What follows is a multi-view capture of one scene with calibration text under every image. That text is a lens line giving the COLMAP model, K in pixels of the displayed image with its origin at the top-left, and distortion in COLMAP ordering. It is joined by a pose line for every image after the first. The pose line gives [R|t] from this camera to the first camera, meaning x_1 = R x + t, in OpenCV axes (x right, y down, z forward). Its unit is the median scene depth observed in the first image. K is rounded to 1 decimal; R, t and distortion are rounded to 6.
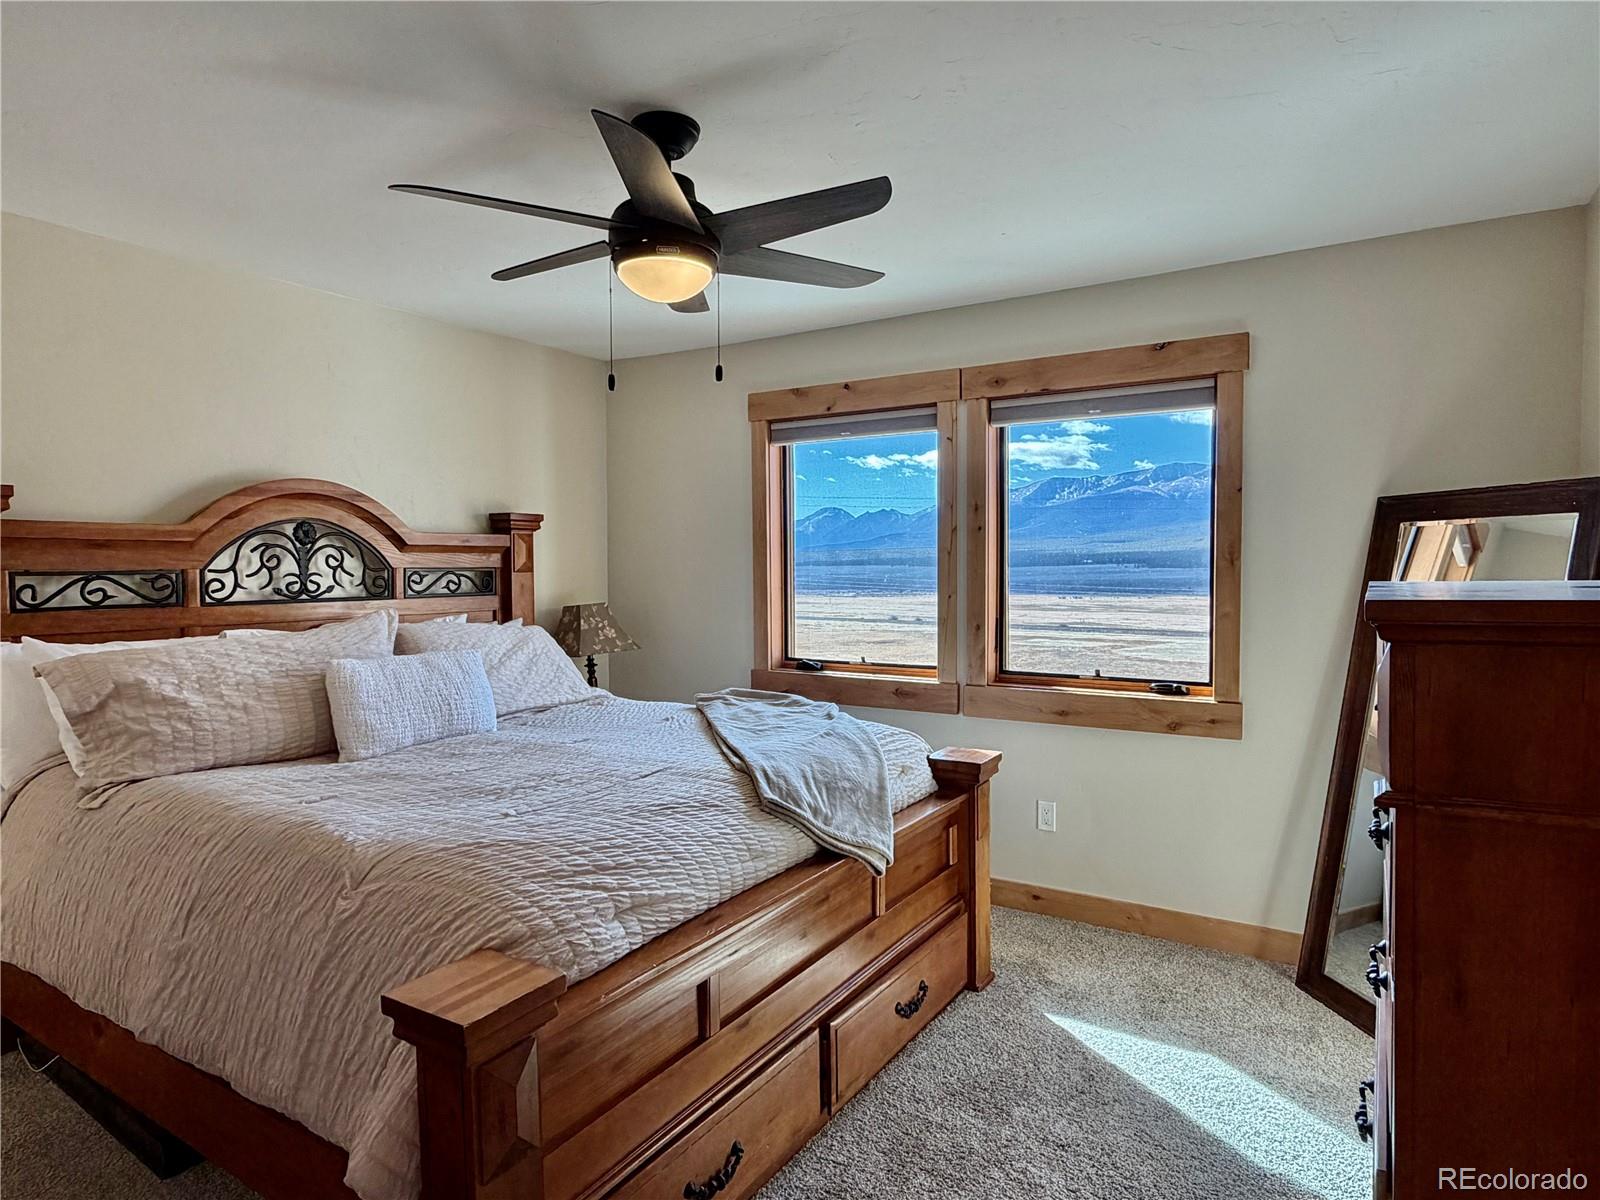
lens RADIAL K [[925.9, 0, 793.1], [0, 925.9, 609.5], [0, 0, 1]] dist [0.017489, -0.003428]
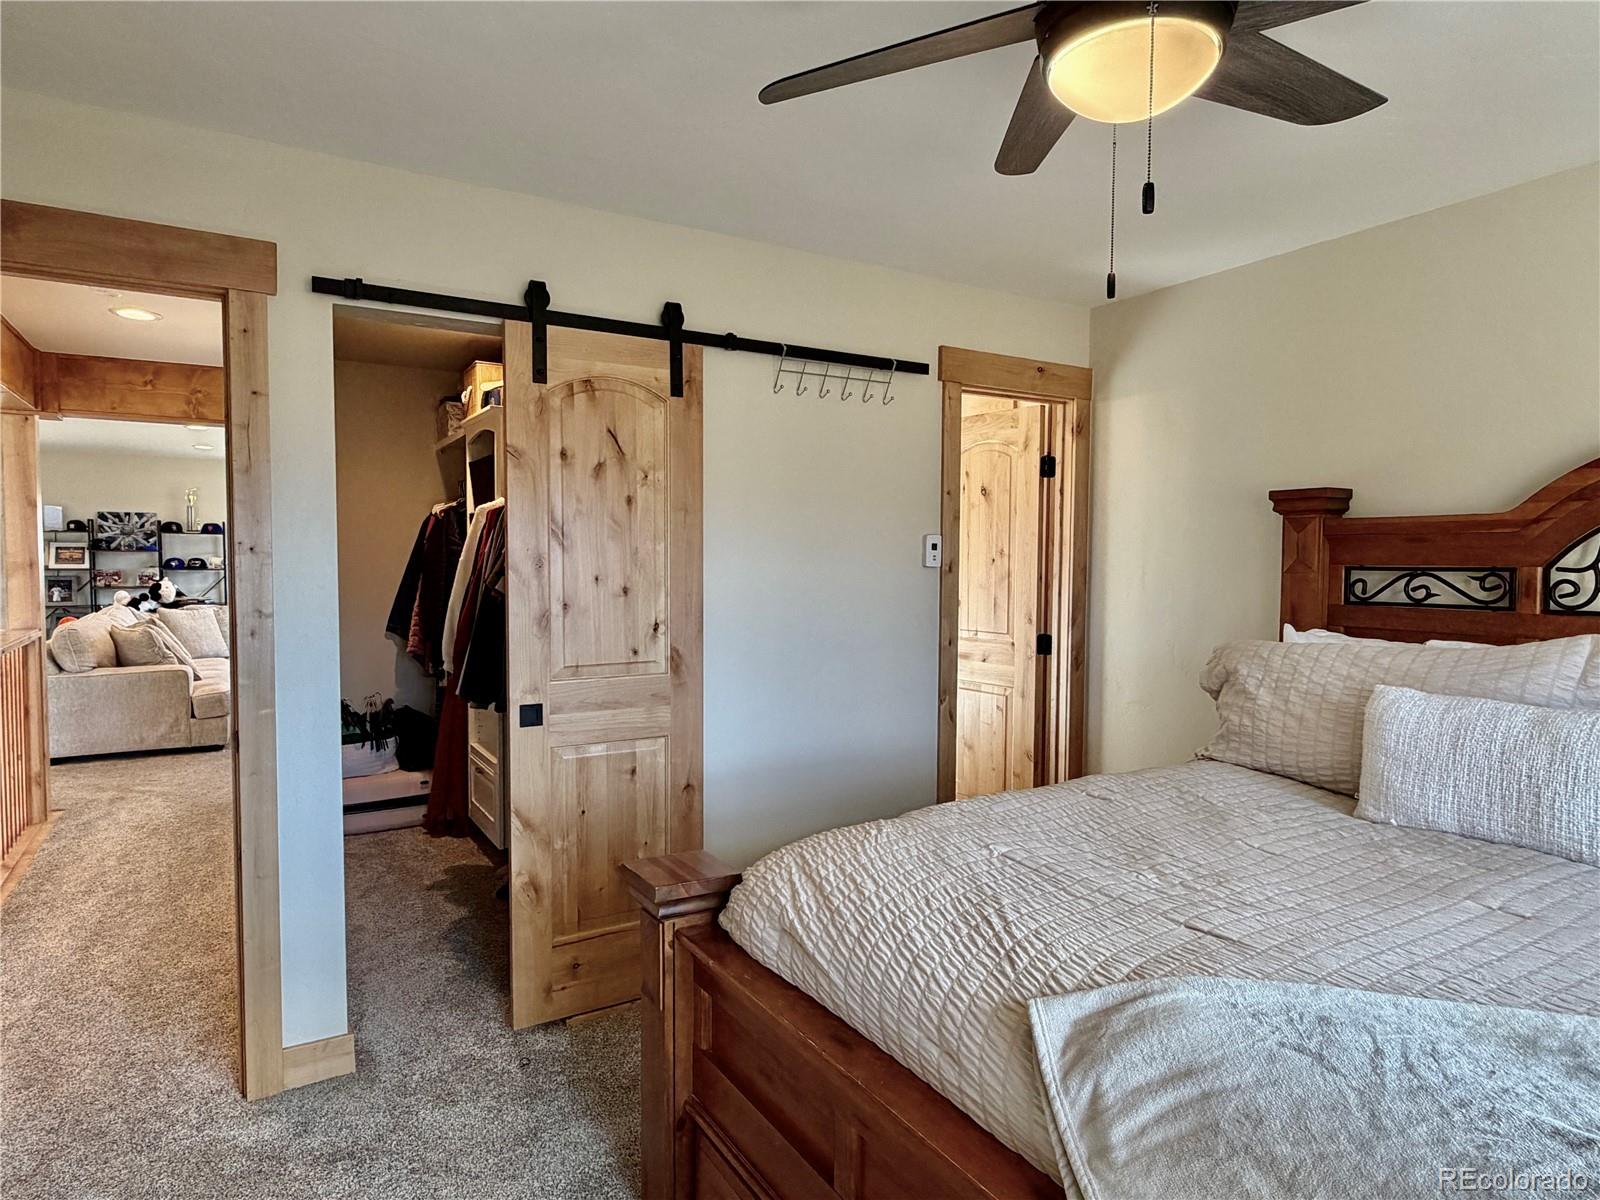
lens RADIAL K [[925.9, 0, 805.4], [0, 925.9, 596.5], [0, 0, 1]] dist [0.017489, -0.003428]
pose [[-0.426892, 0.044739, -0.903195, 0.393731], [-0.046159, 0.996395, 0.071173, -0.050787], [0.903124, 0.072074, -0.423288, 0.844629]]
